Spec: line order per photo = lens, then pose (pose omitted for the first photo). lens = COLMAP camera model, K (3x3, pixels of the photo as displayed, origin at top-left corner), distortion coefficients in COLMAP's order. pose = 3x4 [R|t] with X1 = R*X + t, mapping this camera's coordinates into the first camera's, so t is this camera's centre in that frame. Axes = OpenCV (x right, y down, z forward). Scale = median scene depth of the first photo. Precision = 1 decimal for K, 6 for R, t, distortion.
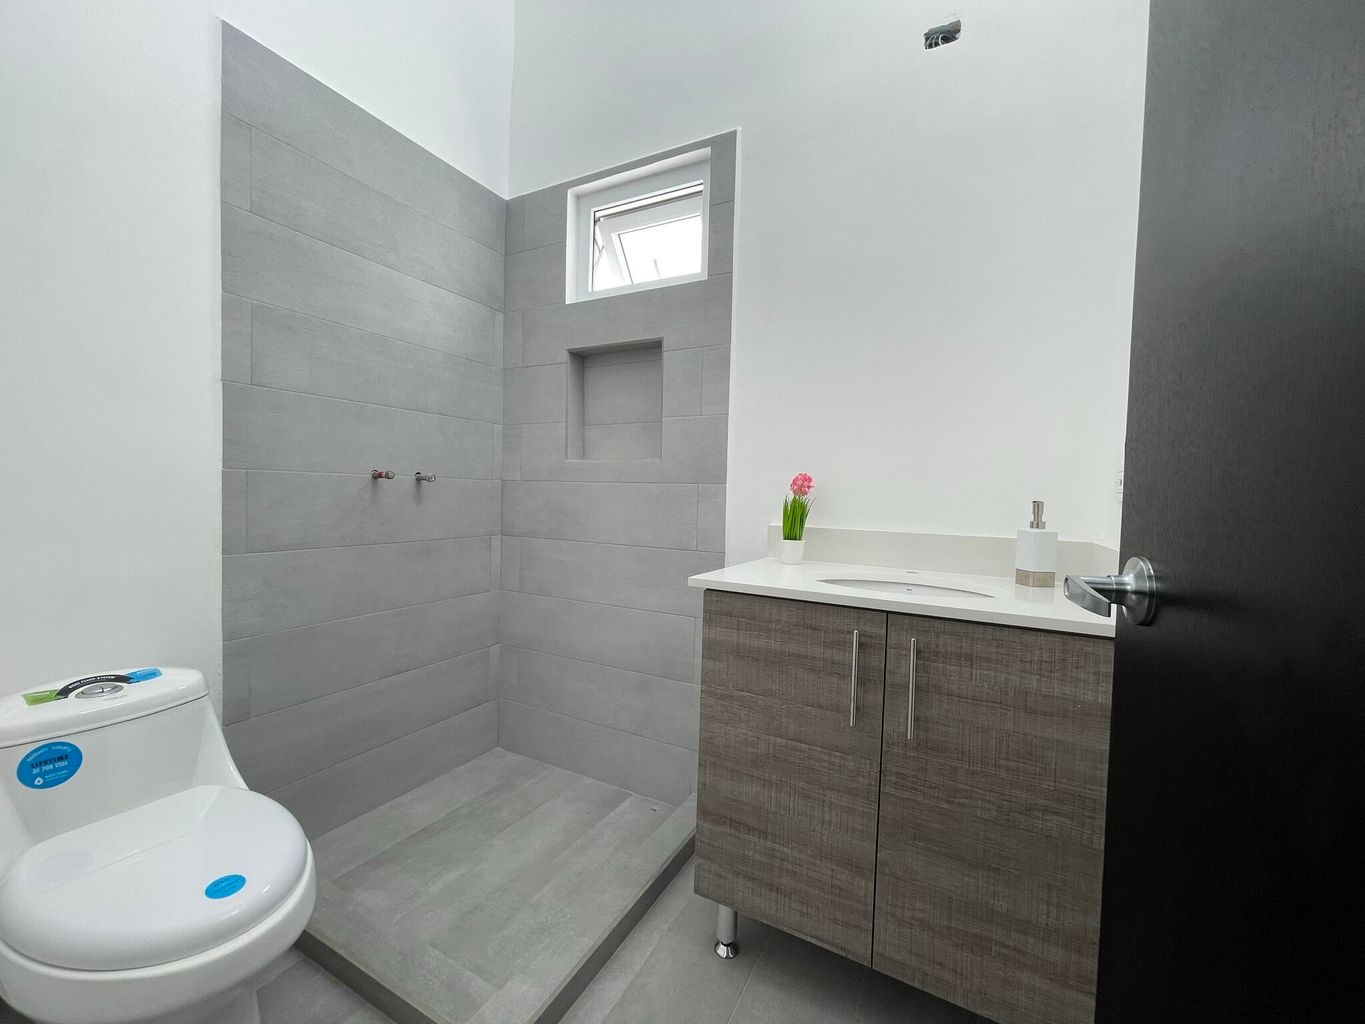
lens RADIAL K [[546.4, 0, 682.5], [0, 546.4, 512.0], [0, 0, 1]] dist [-0.001518, -0.000299]
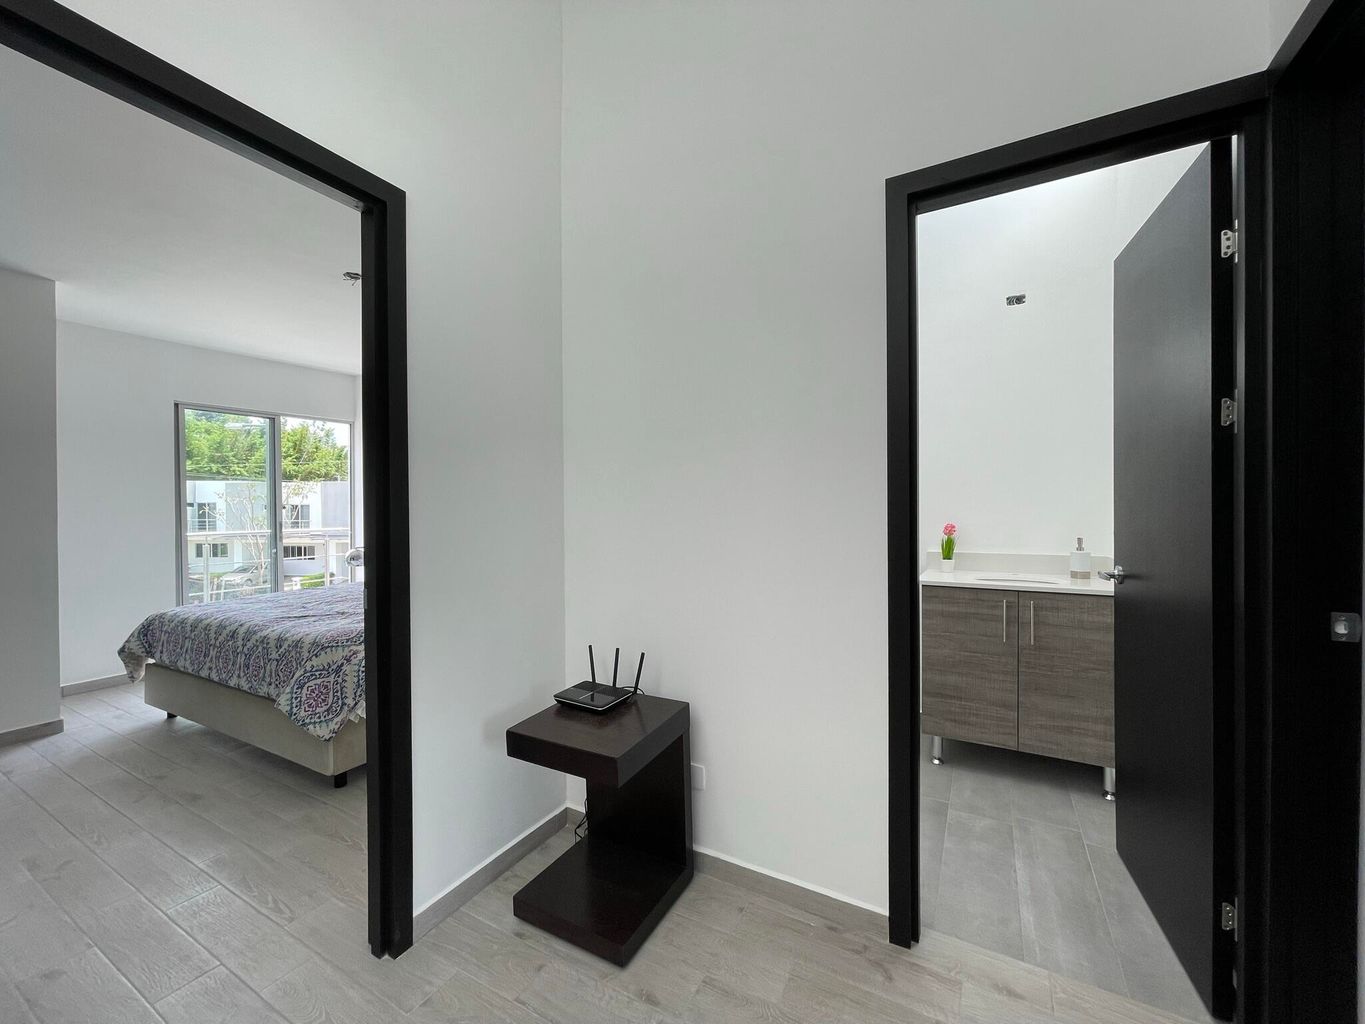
lens RADIAL K [[551.3, 0, 682.5], [0, 551.3, 512.0], [0, 0, 1]] dist [-0.003483, 0.000332]
pose [[0.999250, -0.035503, -0.015461, -0.952323], [0.035079, 0.999023, -0.026898, -0.132167], [0.016400, 0.026335, 0.999519, -1.296682]]
